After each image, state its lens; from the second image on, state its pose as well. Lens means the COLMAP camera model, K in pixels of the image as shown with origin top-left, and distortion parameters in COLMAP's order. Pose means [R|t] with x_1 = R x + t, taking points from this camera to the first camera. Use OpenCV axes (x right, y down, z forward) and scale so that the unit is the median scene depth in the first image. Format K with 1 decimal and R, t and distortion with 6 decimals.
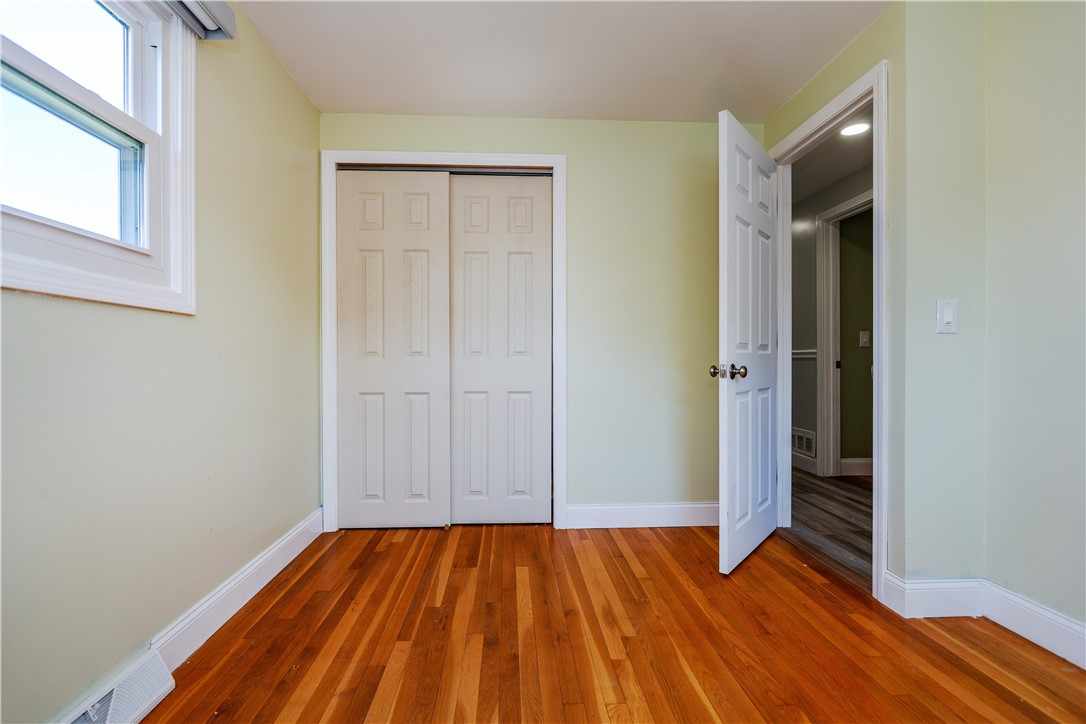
lens RADIAL K [[496.0, 0, 539.1], [0, 496.0, 360.5], [0, 0, 1]] dist [-0.012429, 0.000276]
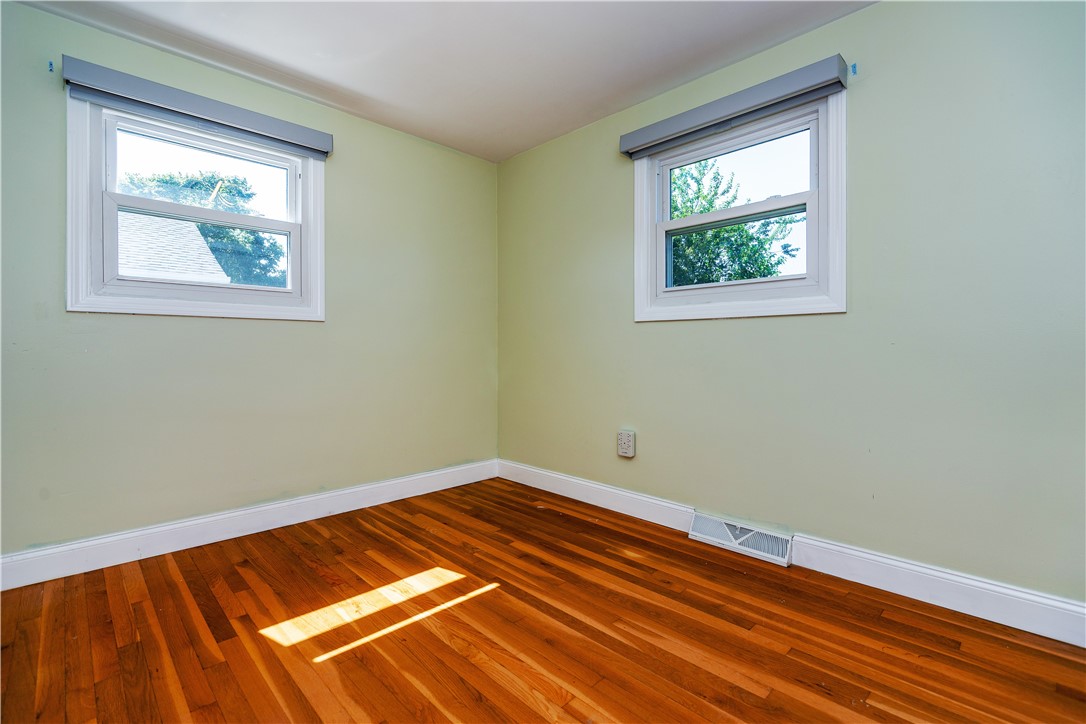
lens RADIAL K [[496.0, 0, 541.0], [0, 496.0, 355.7], [0, 0, 1]] dist [-0.012429, 0.000276]
pose [[-0.760400, 0.008721, -0.649397, 0.708937], [0.002488, 0.999942, 0.010516, 0.002830], [0.649450, 0.006381, -0.760377, 1.465217]]
